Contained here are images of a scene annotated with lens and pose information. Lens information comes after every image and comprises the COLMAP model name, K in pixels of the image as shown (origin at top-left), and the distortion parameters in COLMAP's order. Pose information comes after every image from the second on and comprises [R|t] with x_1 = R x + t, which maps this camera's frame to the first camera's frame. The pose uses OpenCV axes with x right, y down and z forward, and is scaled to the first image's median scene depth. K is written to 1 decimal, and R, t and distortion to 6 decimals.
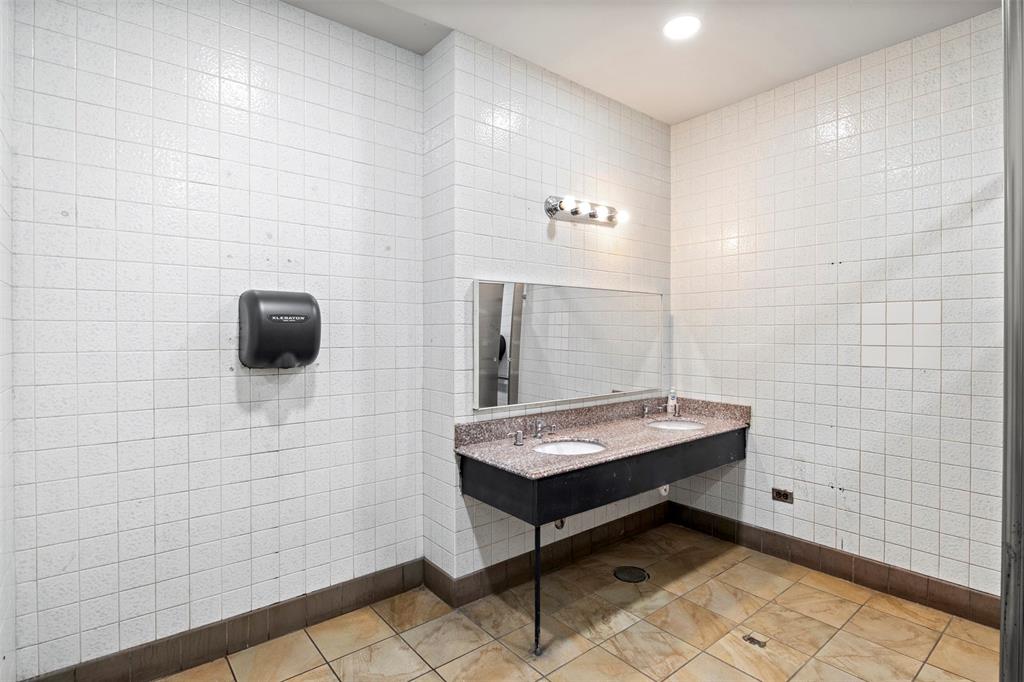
lens RADIAL K [[511.4, 0, 515.9], [0, 511.4, 341.8], [0, 0, 1]] dist [-0.001062, -0.000547]
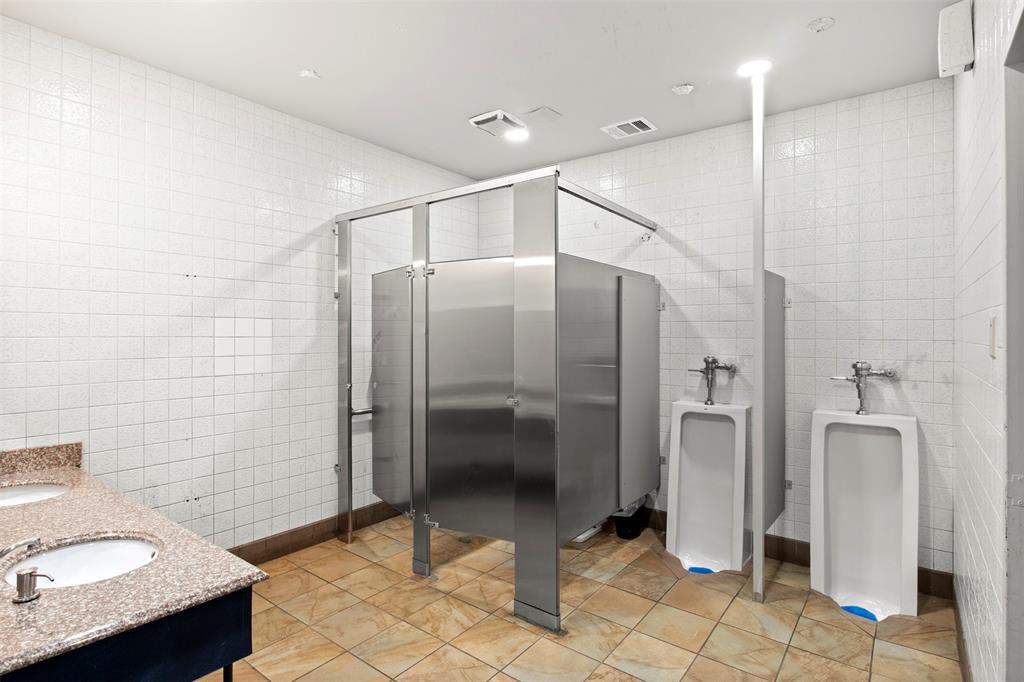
lens RADIAL K [[511.4, 0, 515.9], [0, 511.4, 341.8], [0, 0, 1]] dist [-0.001062, -0.000547]
pose [[-0.224024, -0.009584, 0.974536, -0.534353], [0.018364, 0.999733, 0.014053, -0.028705], [-0.974410, 0.021045, -0.223789, 0.653328]]
